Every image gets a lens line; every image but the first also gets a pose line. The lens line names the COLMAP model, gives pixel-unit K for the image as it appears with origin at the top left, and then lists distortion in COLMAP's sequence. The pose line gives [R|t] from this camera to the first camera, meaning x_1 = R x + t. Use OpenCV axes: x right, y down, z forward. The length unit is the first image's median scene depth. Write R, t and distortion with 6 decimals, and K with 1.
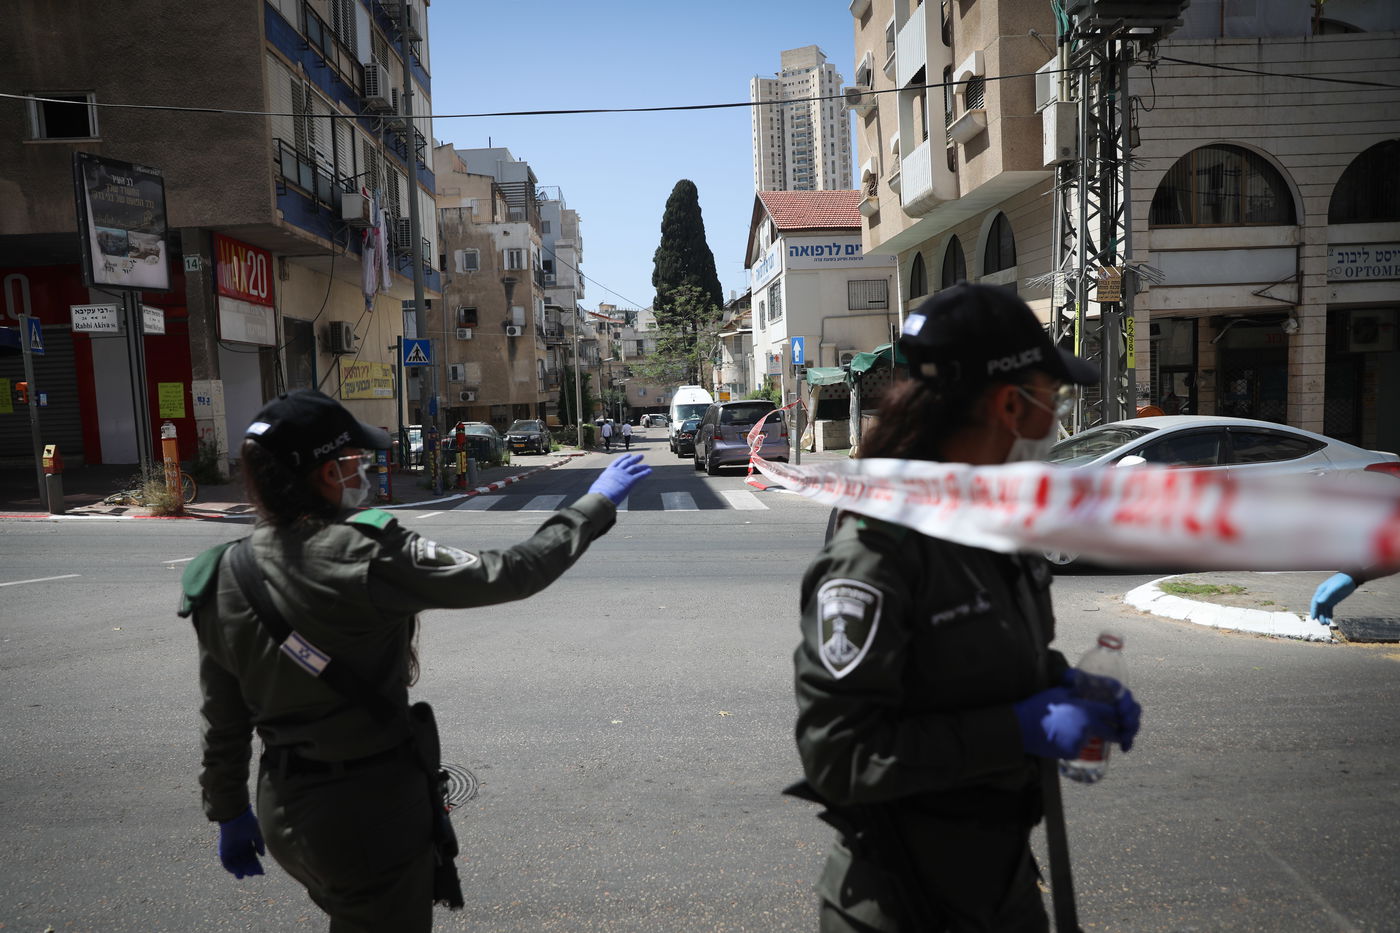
lens RADIAL K [[965.7, 0, 689.4], [0, 965.7, 474.6], [0, 0, 1]] dist [-0.106021, 0.090119]
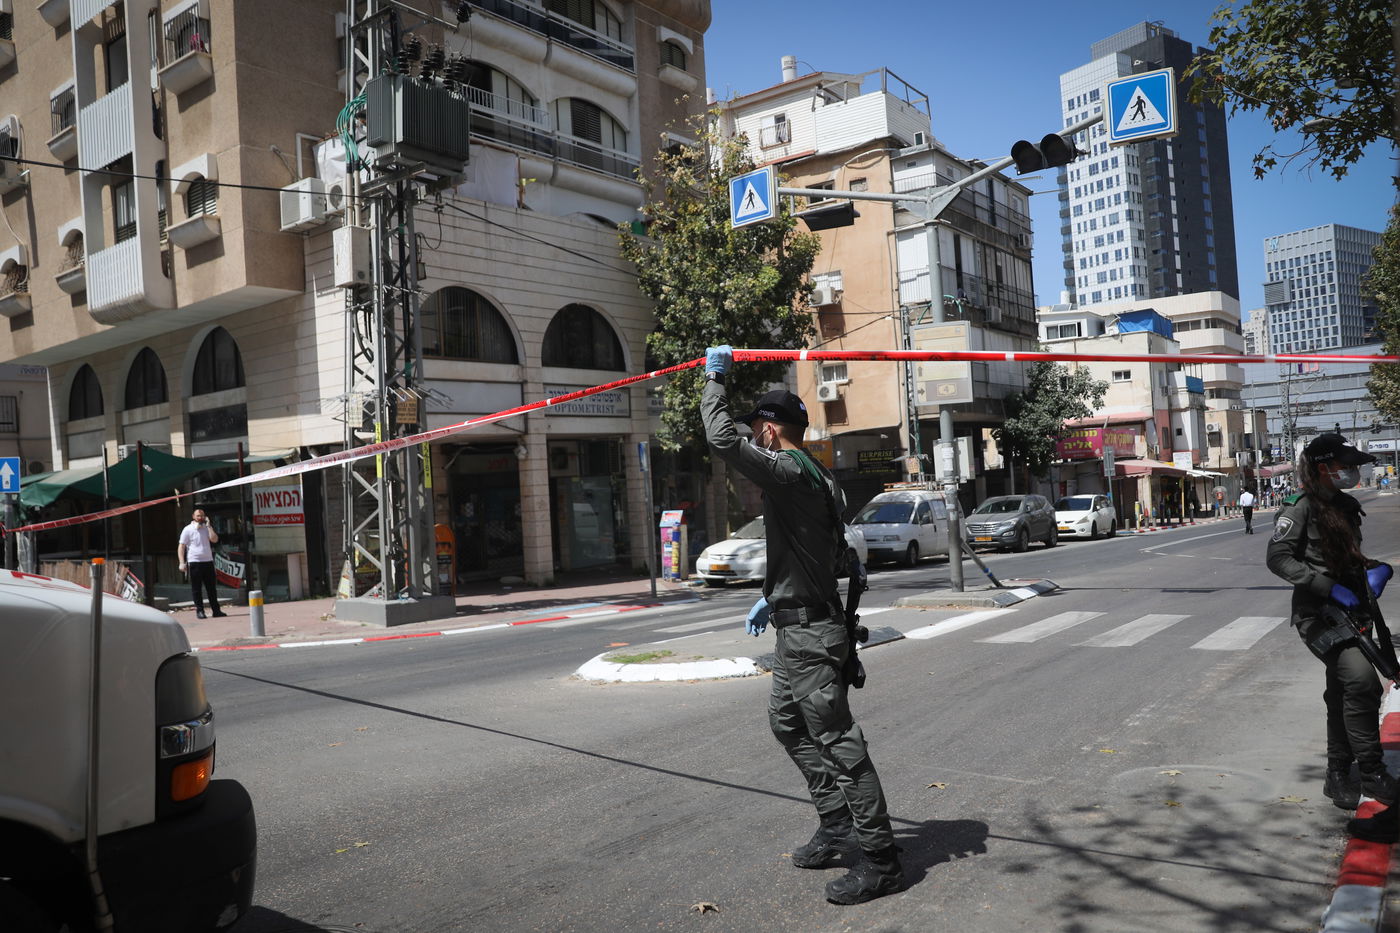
lens RADIAL K [[1034.1, 0, 766.5], [0, 1034.1, 469.7], [0, 0, 1]] dist [-0.104791, 0.080714]
pose [[0.609262, 0.008184, 0.792927, -0.156665], [0.110307, 0.989350, -0.094968, 0.011696], [-0.785259, 0.145326, 0.601871, 0.028556]]
